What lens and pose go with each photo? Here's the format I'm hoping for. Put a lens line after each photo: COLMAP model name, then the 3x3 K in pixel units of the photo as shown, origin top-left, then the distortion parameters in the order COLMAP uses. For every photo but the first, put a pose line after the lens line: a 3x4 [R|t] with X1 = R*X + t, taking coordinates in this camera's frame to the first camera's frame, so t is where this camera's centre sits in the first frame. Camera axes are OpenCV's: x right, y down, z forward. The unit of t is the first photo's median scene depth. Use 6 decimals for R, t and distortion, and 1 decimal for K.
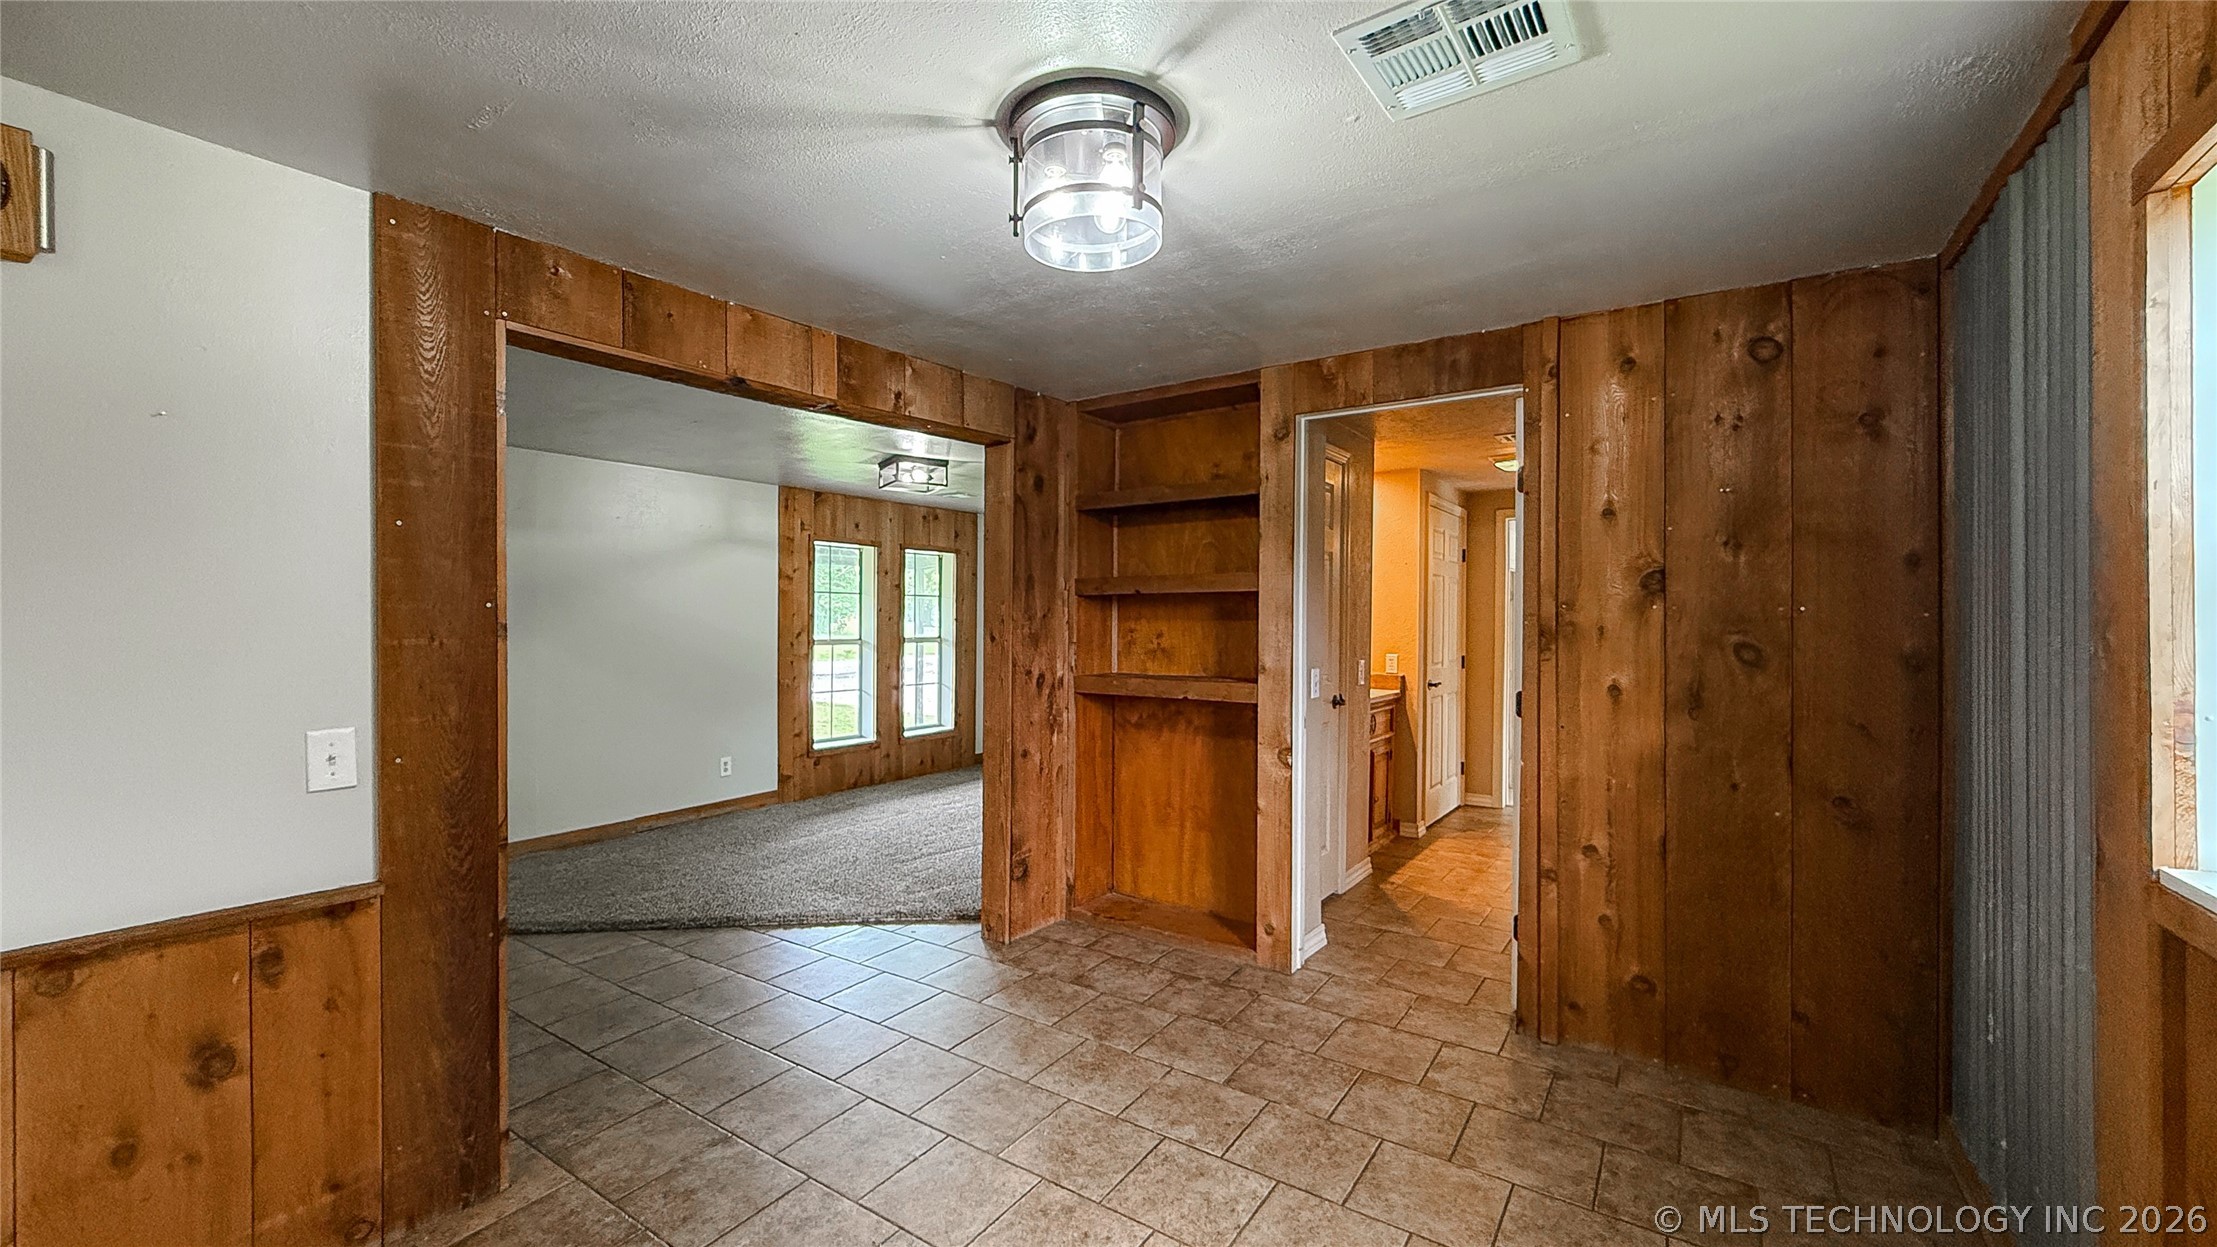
lens RADIAL K [[896.2, 0, 1088.6], [0, 896.2, 626.9], [0, 0, 1]] dist [0.000519, -0.000054]
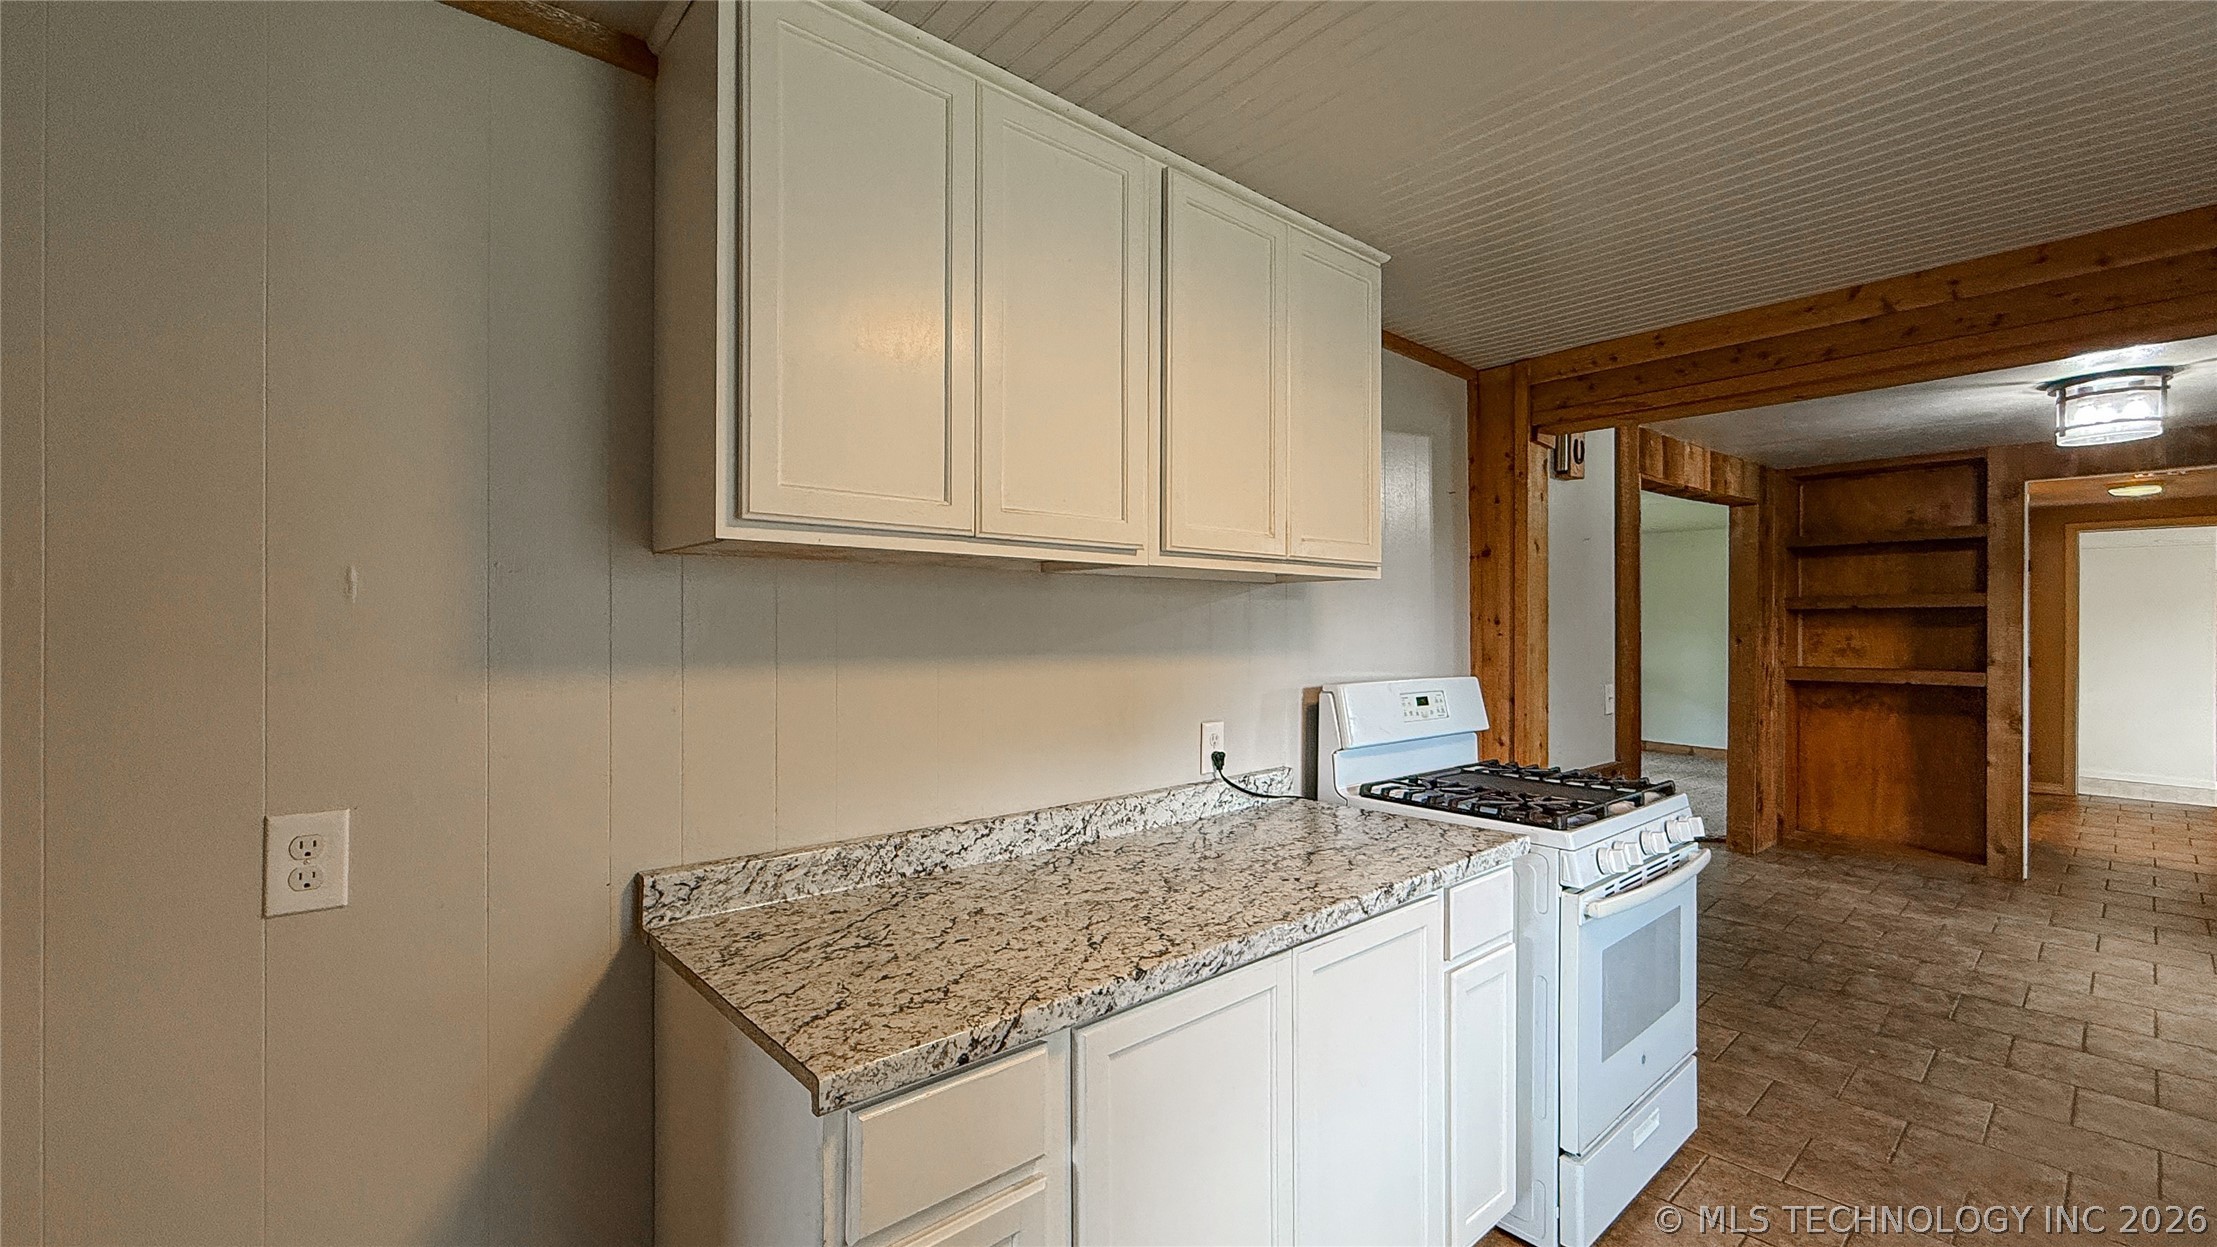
lens RADIAL K [[896.2, 0, 1109.5], [0, 896.2, 623.2], [0, 0, 1]] dist [0.000519, -0.000054]
pose [[0.965473, -0.006207, -0.260427, -0.660279], [0.004123, 0.999955, -0.008545, -0.006618], [0.260469, 0.007176, 0.965456, -0.605731]]
